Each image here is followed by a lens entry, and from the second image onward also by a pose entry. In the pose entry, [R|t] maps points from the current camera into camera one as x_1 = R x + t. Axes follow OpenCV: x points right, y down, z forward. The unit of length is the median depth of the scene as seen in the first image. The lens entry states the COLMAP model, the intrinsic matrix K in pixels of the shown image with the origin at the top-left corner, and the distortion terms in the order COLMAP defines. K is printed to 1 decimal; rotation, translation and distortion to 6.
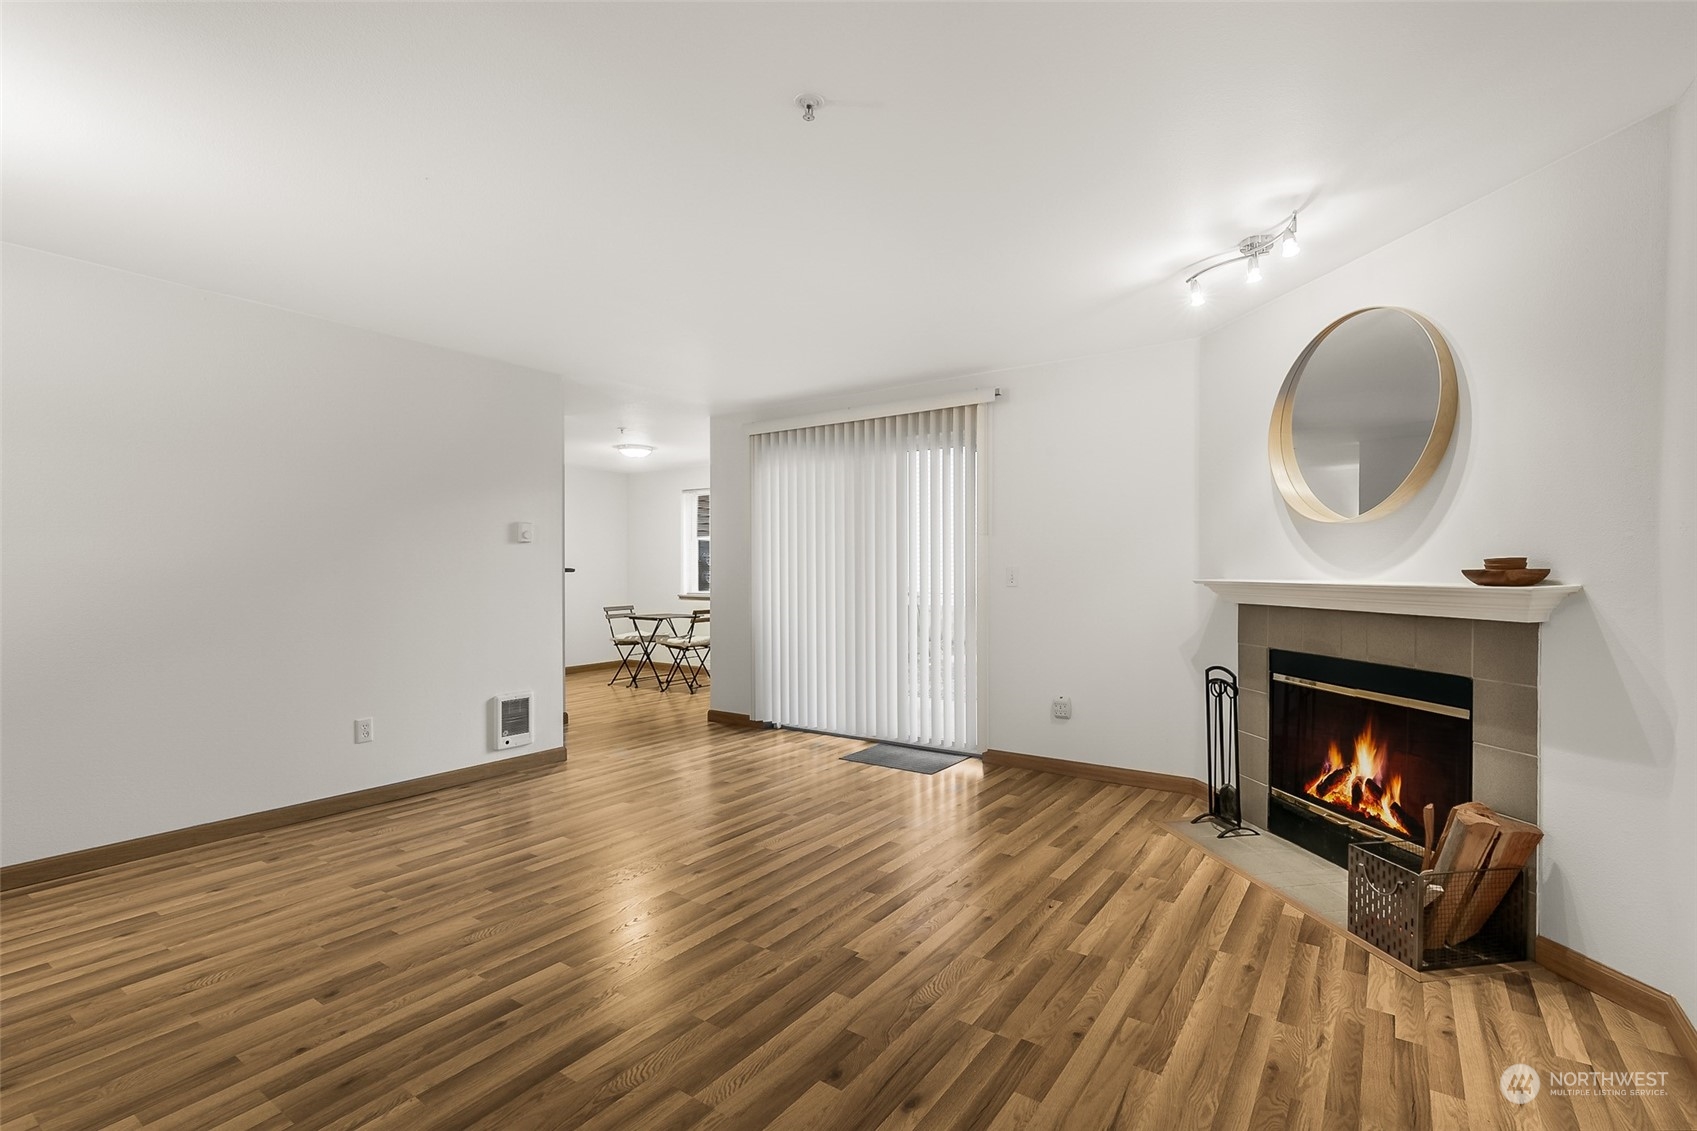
lens RADIAL K [[784.5, 0, 847.6], [0, 784.5, 569.0], [0, 0, 1]] dist [0.001517, 0.000136]
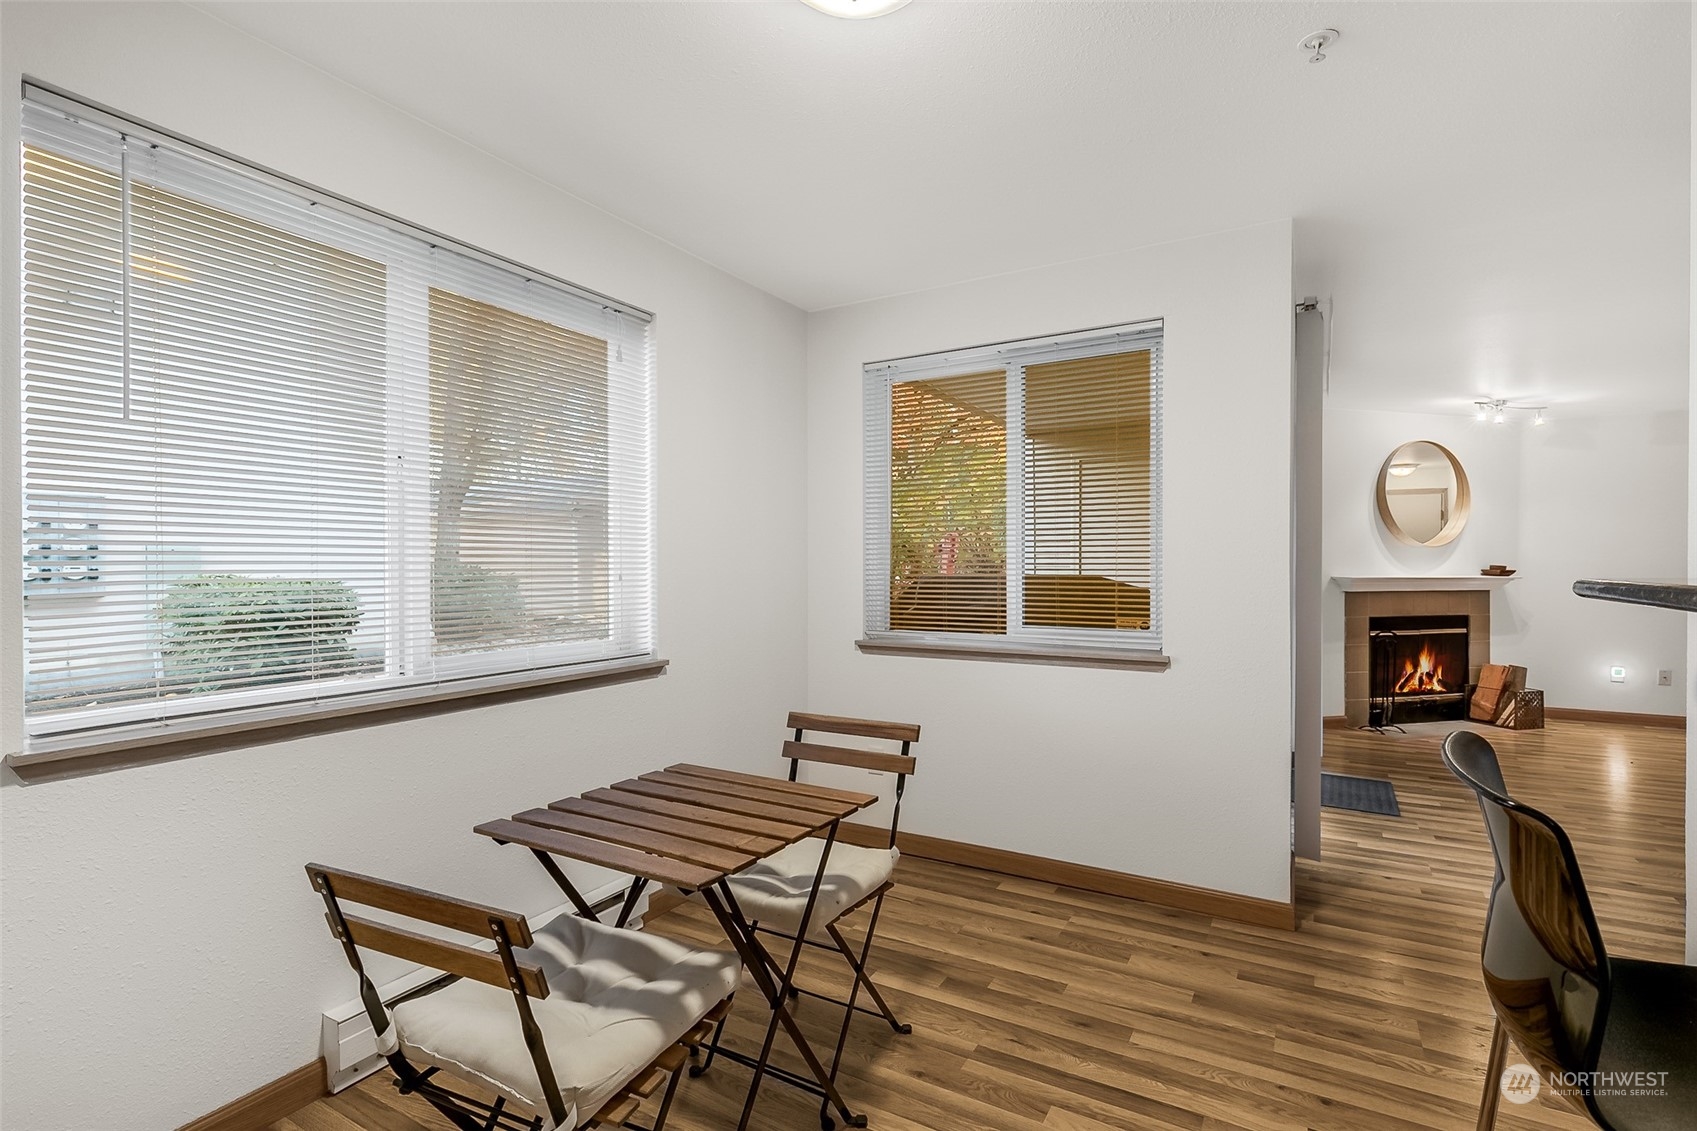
lens RADIAL K [[784.5, 0, 850.2], [0, 784.5, 562.2], [0, 0, 1]] dist [0.001517, 0.000136]
pose [[-0.092406, -0.007863, 0.995690, -1.180583], [-0.001044, 0.999969, 0.007800, -0.032604], [-0.995721, -0.000319, -0.092411, 2.567237]]
